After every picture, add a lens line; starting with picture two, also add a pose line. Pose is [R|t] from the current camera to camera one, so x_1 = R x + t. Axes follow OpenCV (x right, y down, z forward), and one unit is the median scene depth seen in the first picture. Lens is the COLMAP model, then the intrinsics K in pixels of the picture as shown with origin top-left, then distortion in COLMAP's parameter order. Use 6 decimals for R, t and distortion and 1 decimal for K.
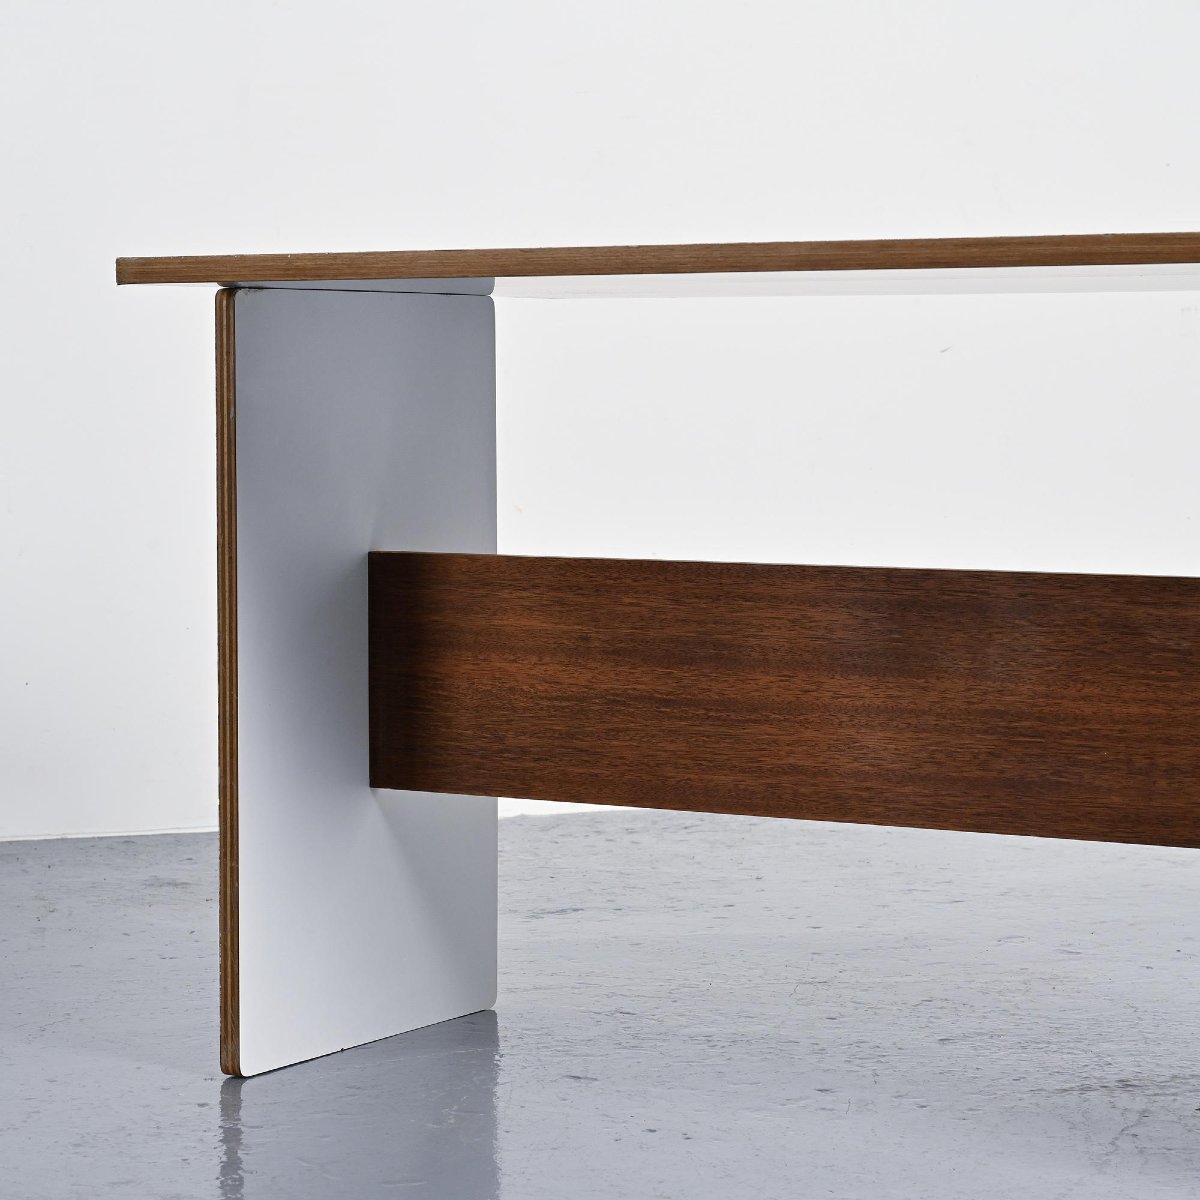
lens RADIAL K [[3508.7, 0, 600.0], [0, 3508.7, 600.0], [0, 0, 1]] dist [-0.010411, 0.552661]
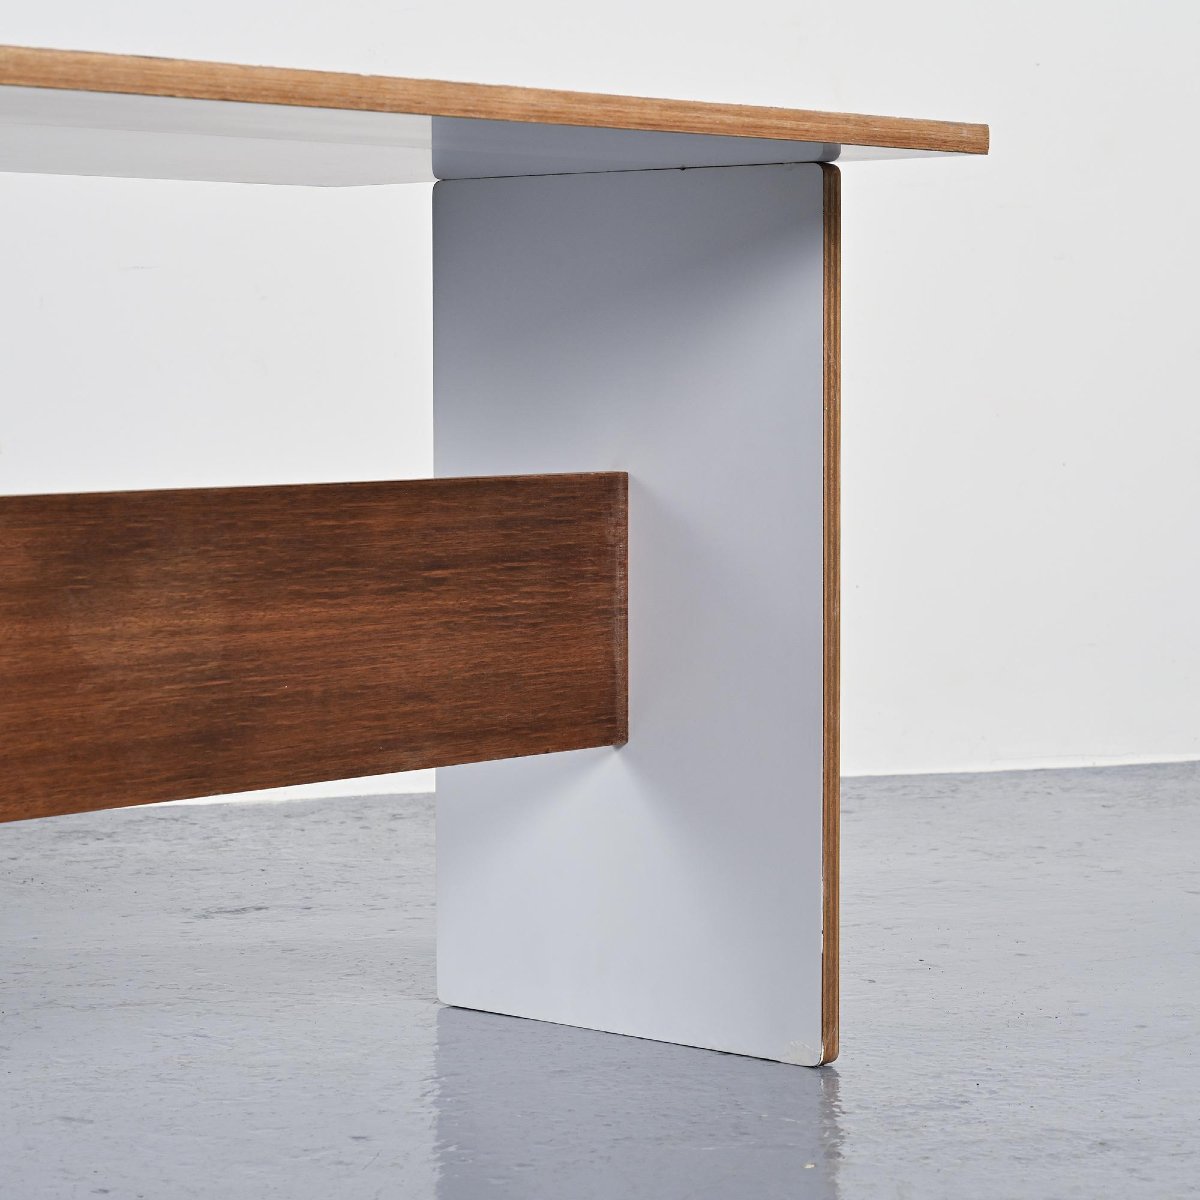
lens RADIAL K [[3508.7, 0, 600.0], [0, 3508.7, 600.0], [0, 0, 1]] dist [-0.010411, 0.552661]
pose [[0.175240, -0.067186, 0.982231, -0.663715], [0.065315, 0.996264, 0.056493, -0.021523], [-0.982357, 0.054254, 0.178974, 0.710483]]
